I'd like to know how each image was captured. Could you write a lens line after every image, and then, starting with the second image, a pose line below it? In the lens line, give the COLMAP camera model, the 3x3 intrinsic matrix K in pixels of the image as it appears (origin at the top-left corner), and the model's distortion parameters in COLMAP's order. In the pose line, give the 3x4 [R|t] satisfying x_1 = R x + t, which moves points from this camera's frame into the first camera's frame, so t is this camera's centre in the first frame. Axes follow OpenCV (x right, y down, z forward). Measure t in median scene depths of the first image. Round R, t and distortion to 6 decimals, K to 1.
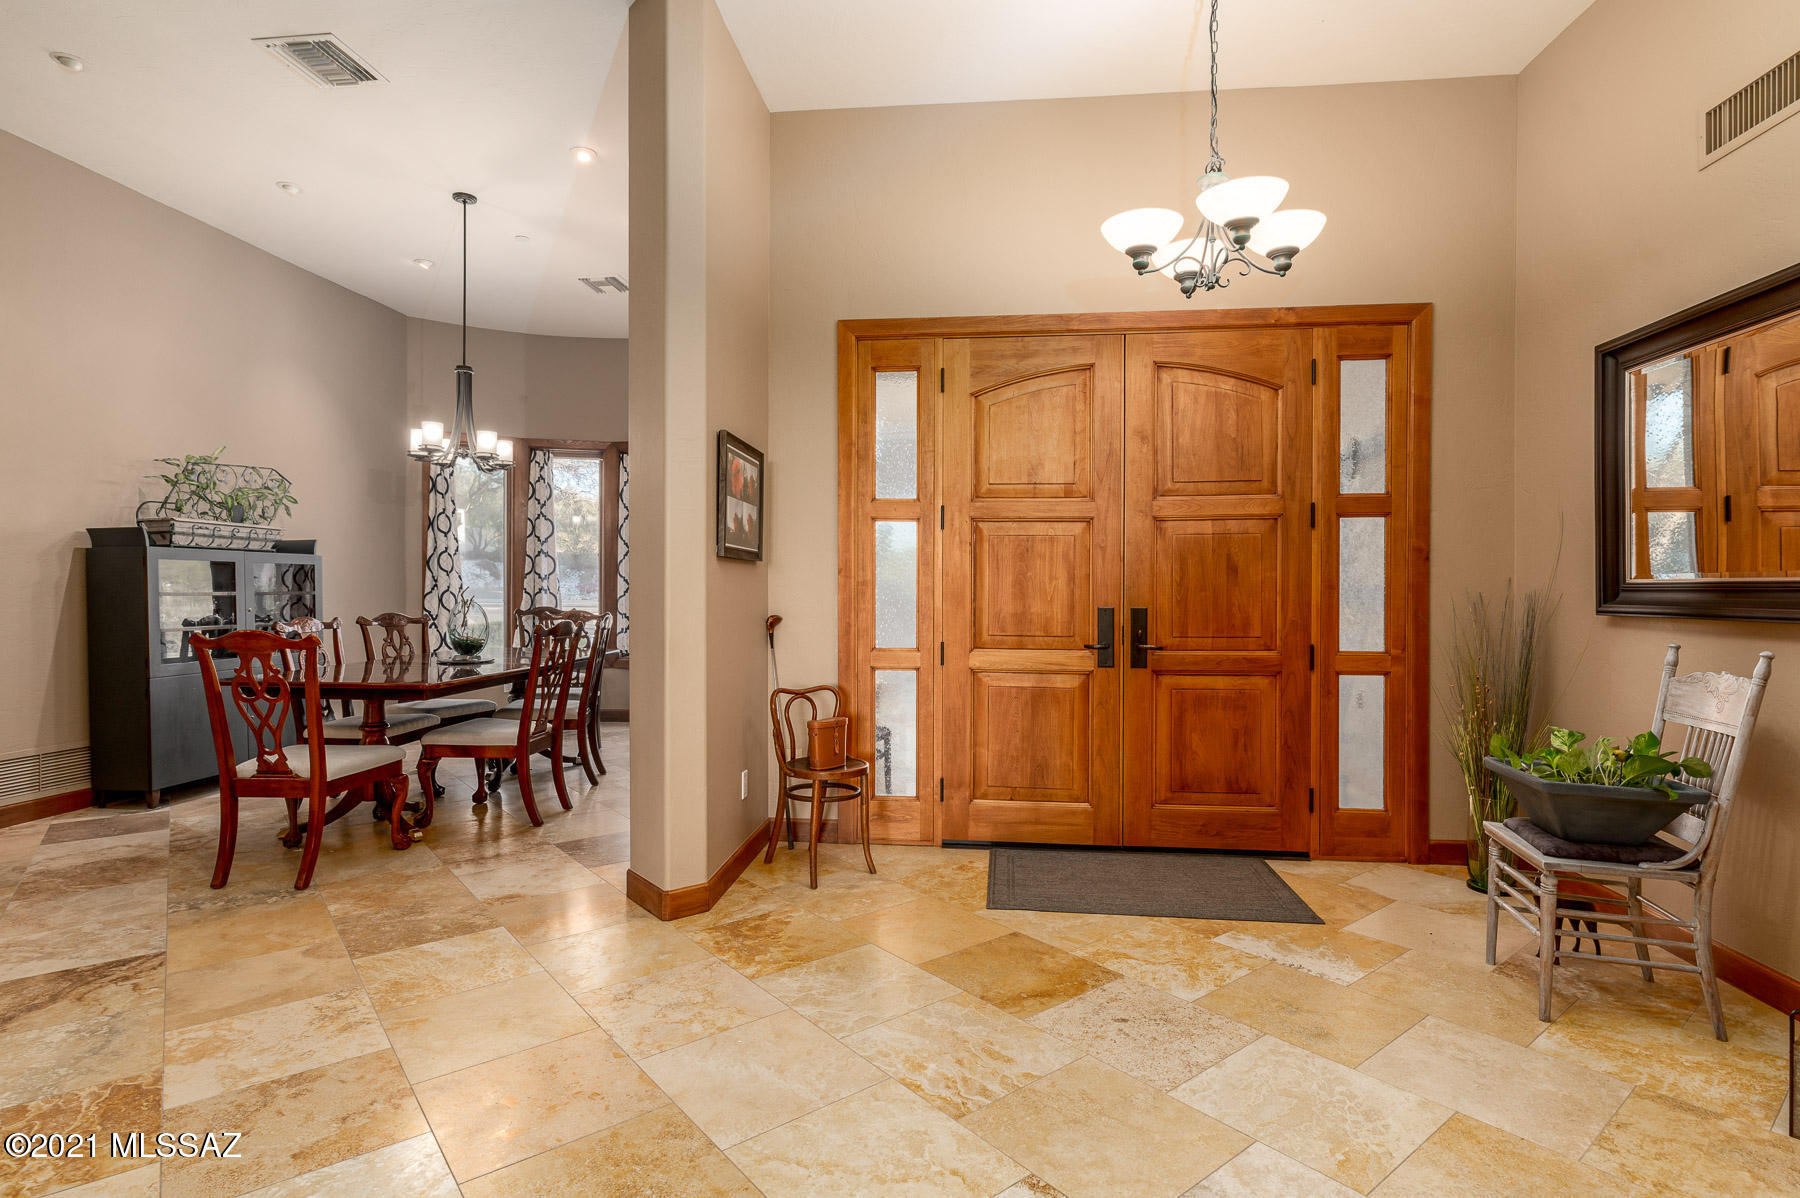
lens RADIAL K [[935.0, 0, 897.3], [0, 935.0, 599.0], [0, 0, 1]] dist [0.001280, -0.000263]
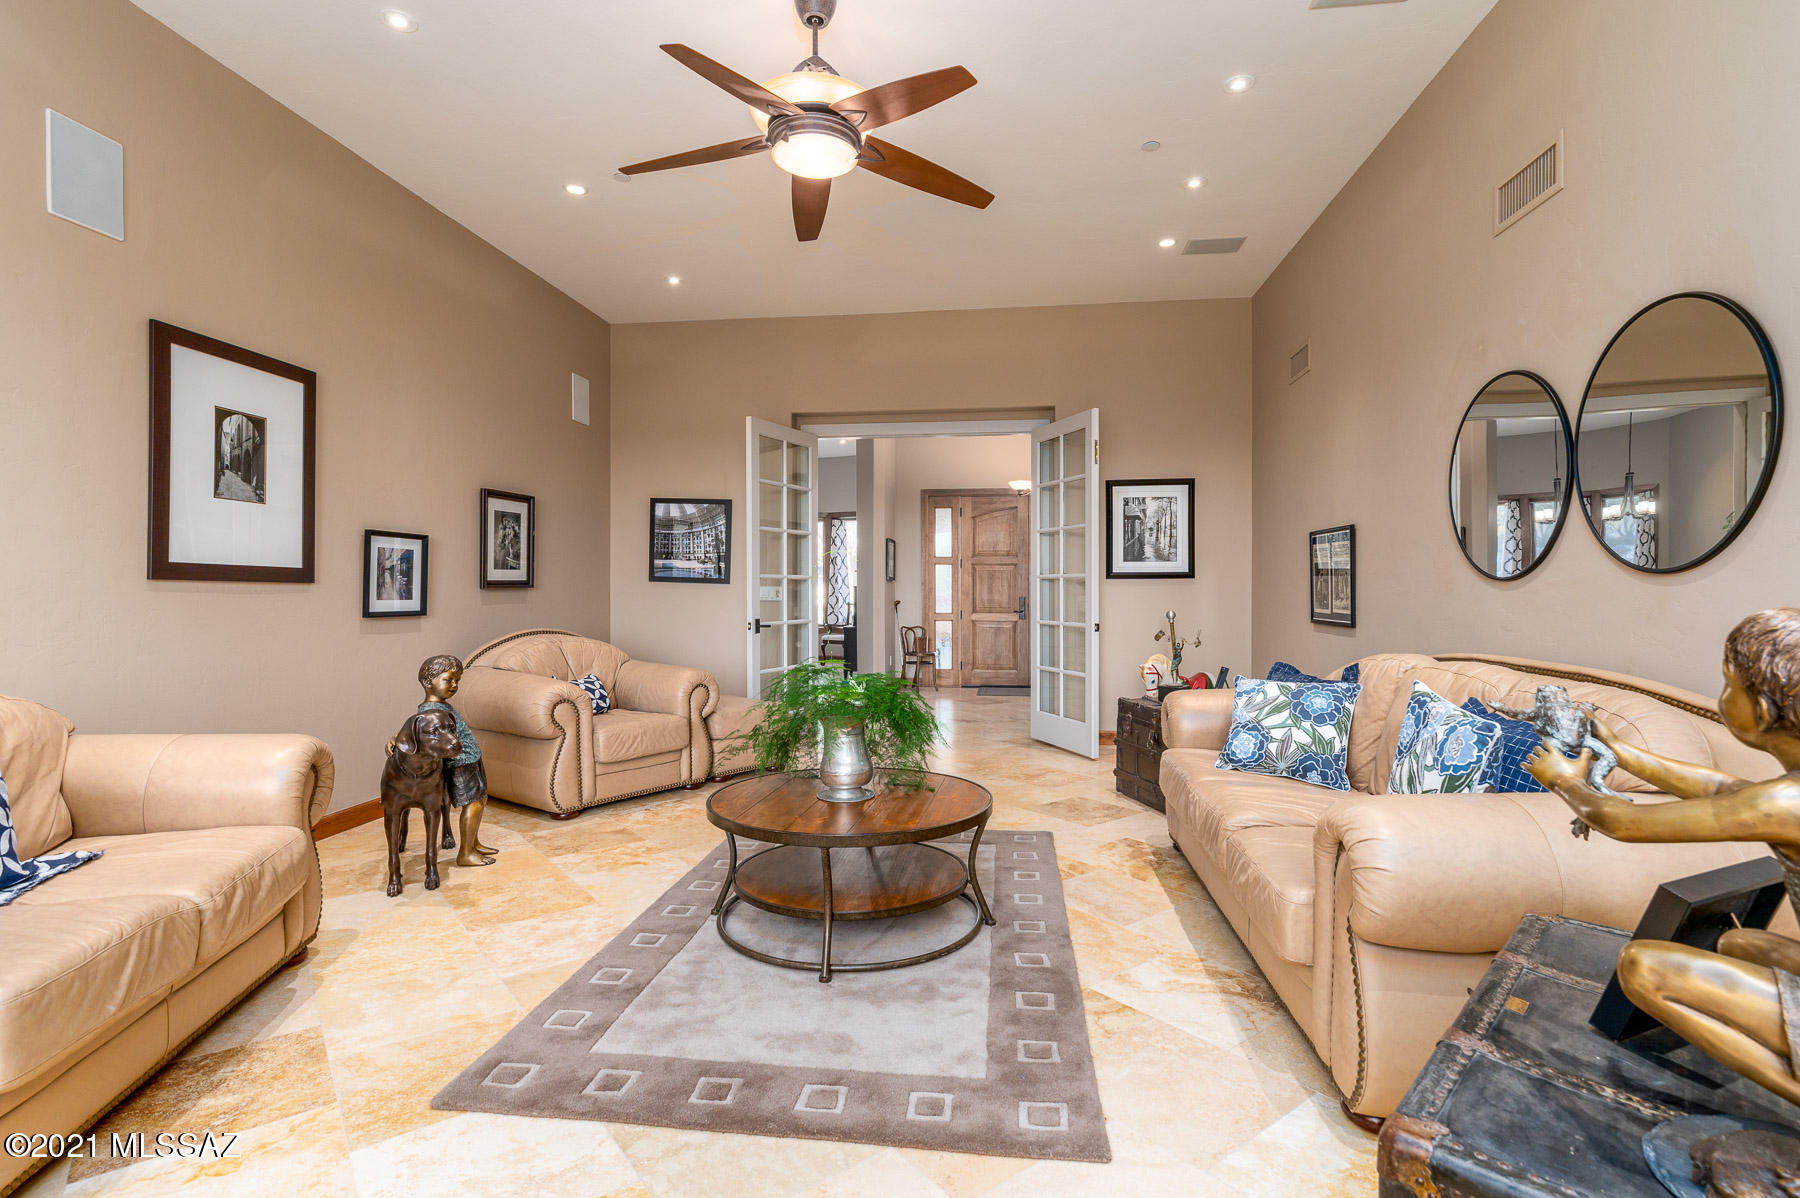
lens RADIAL K [[868.5, 0, 903.0], [0, 868.5, 597.9], [0, 0, 1]] dist [-0.000196, 0.000007]
pose [[0.998741, -0.003216, -0.050070, 0.007111], [0.002655, 0.999933, -0.011248, 0.039215], [0.050103, 0.011100, 0.998682, -1.527743]]
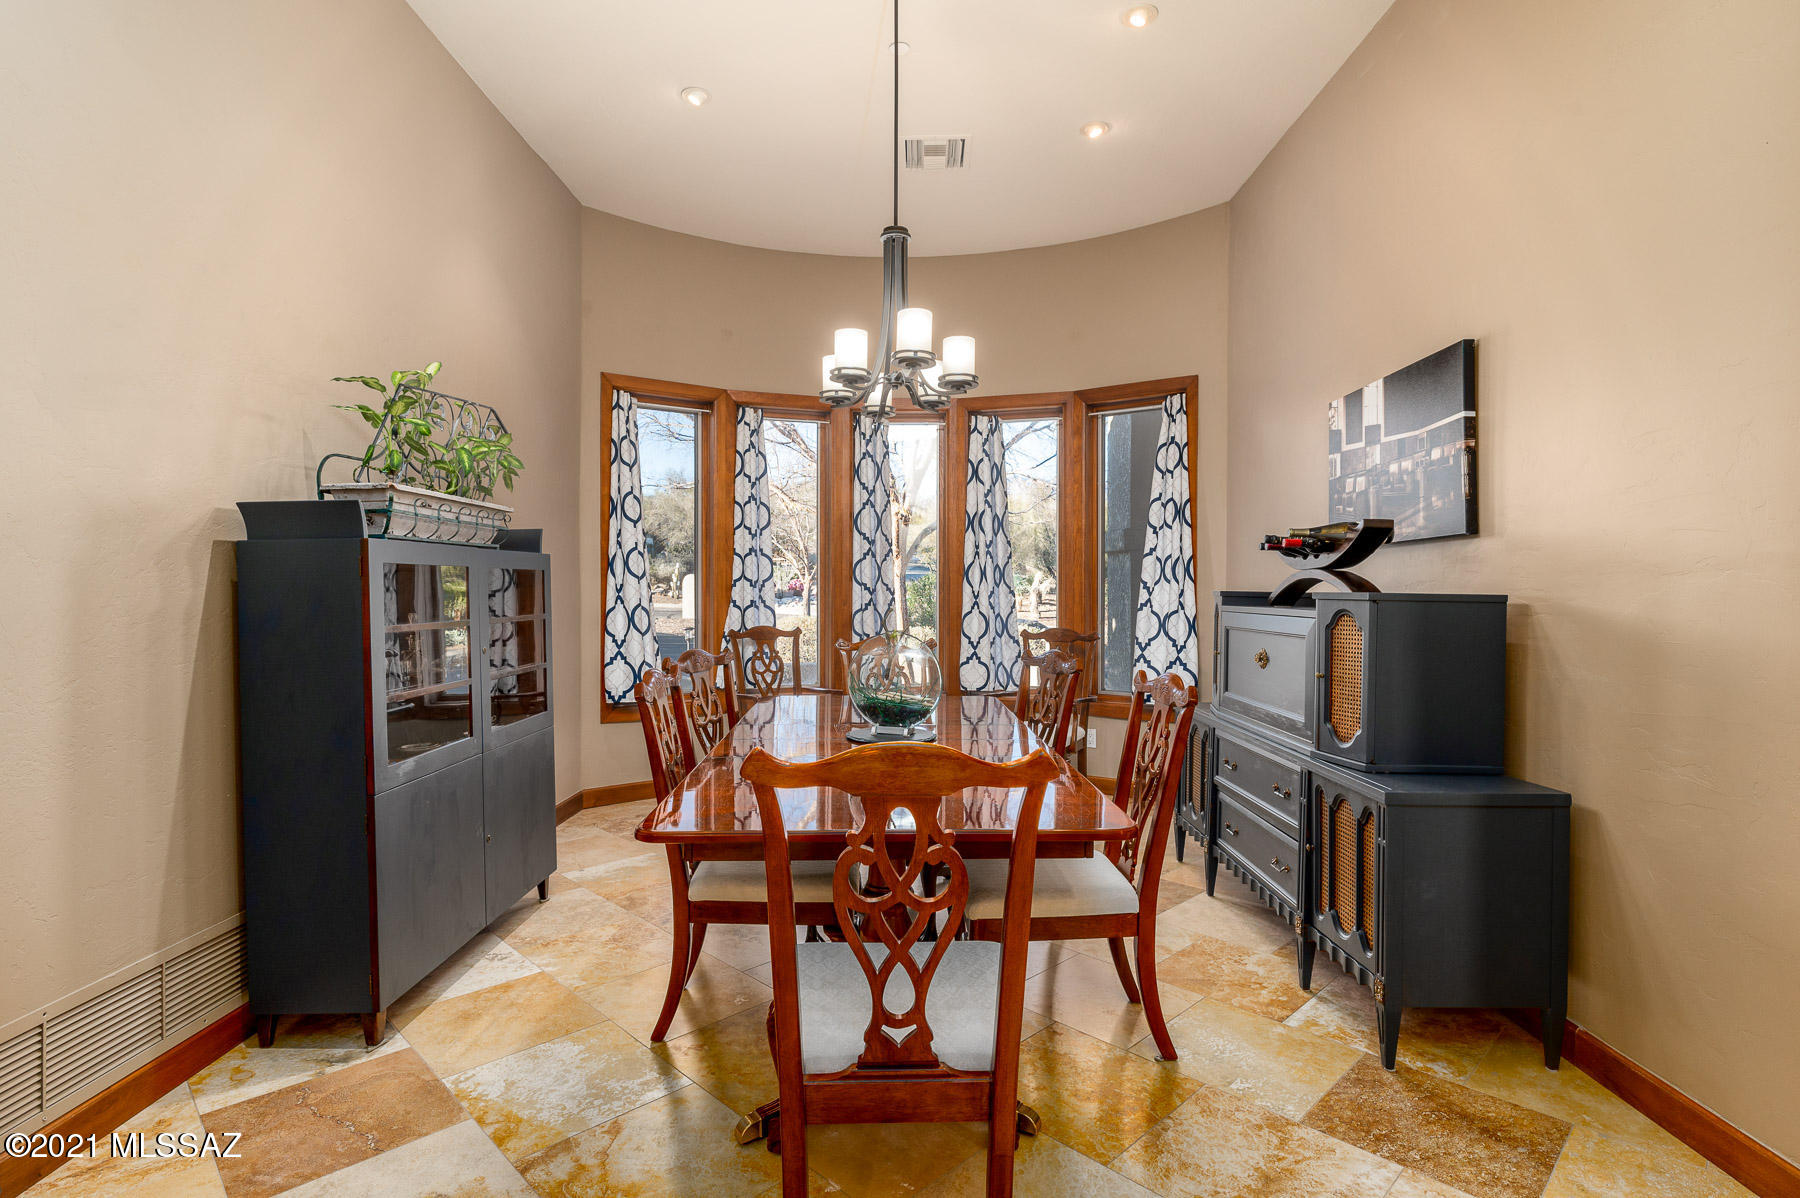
lens RADIAL K [[935.0, 0, 902.0], [0, 935.0, 593.5], [0, 0, 1]] dist [0.001280, -0.000263]
pose [[0.994583, -0.005562, 0.103798, -0.373227], [0.005905, 0.999978, -0.003002, -0.014806], [-0.103779, 0.003599, 0.994594, 0.303639]]
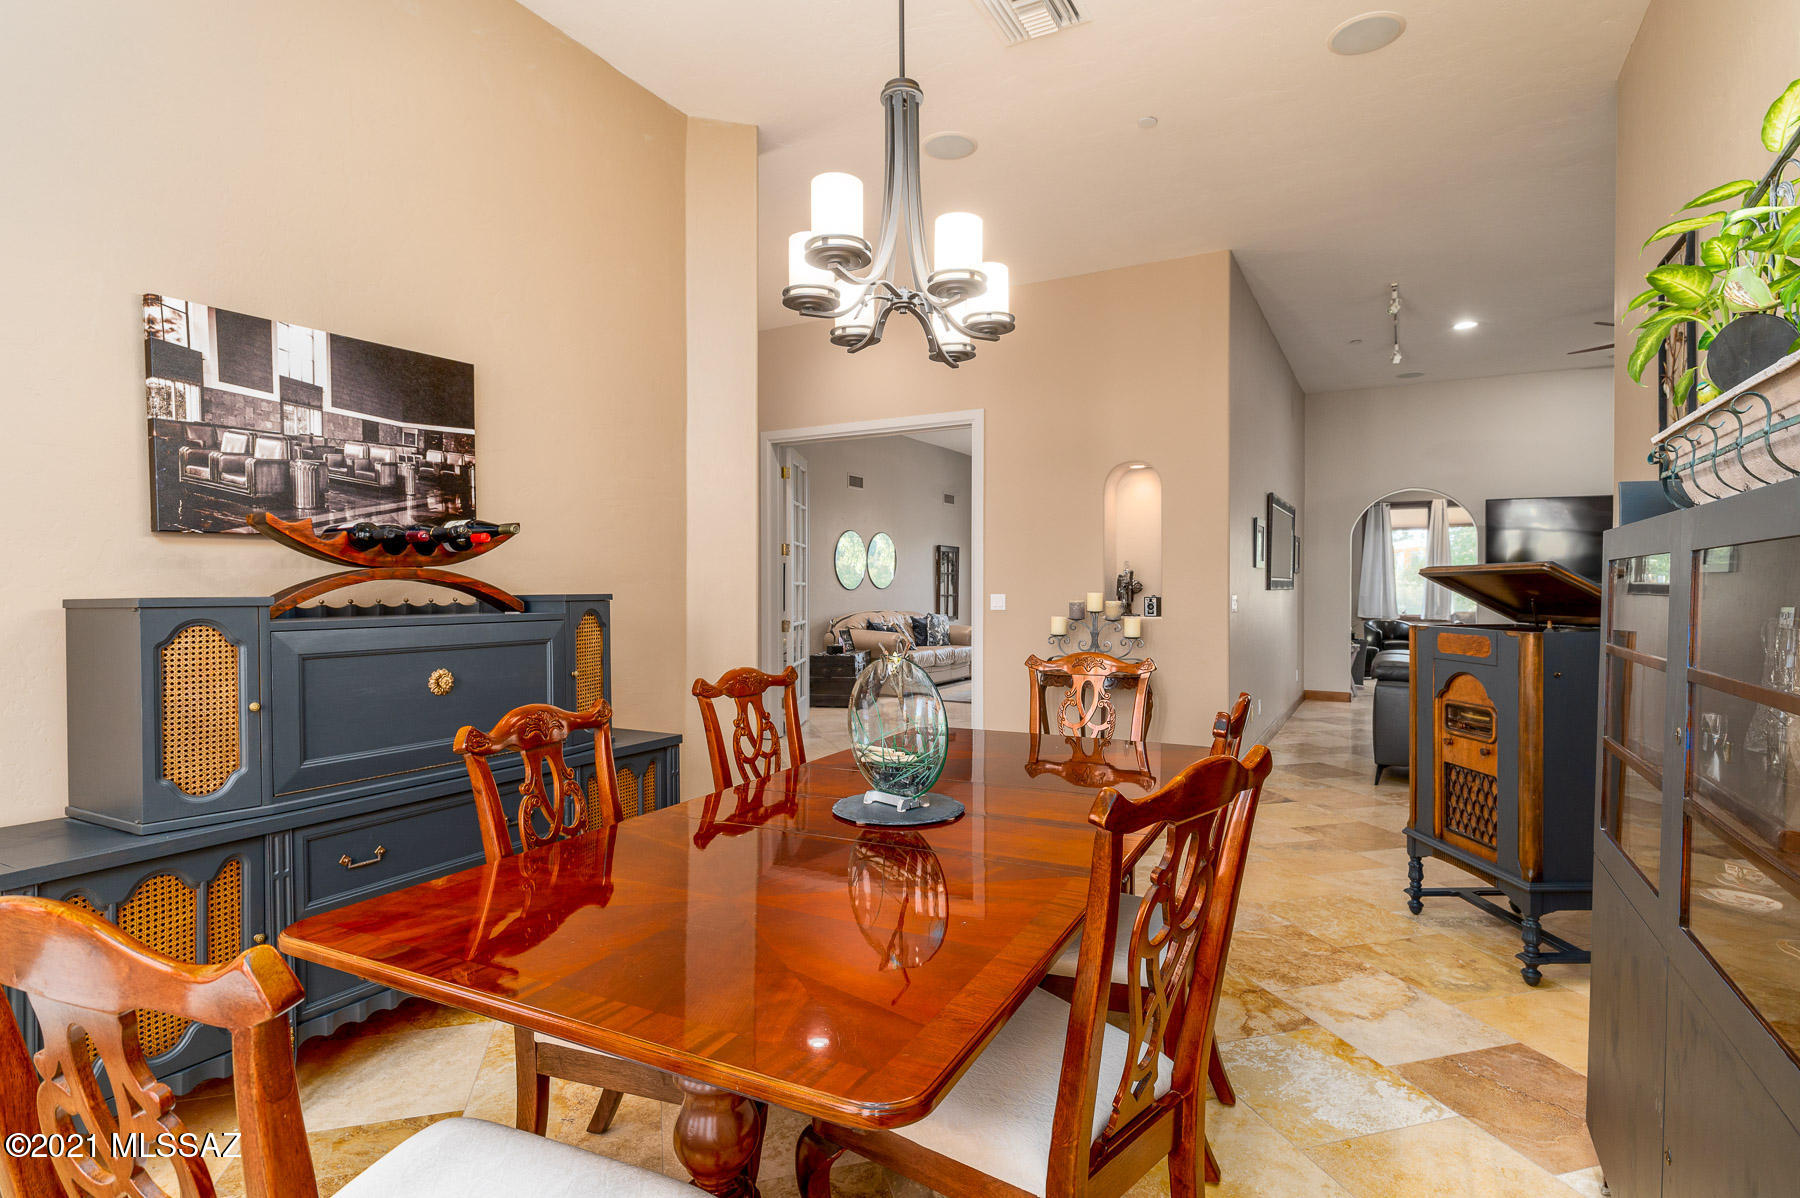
lens RADIAL K [[935.0, 0, 901.4], [0, 935.0, 603.6], [0, 0, 1]] dist [0.001280, -0.000263]
pose [[-0.926036, -0.008713, 0.377335, -0.443638], [0.001397, 0.999648, 0.026510, -0.021409], [-0.377433, 0.025077, -0.925697, 0.974543]]
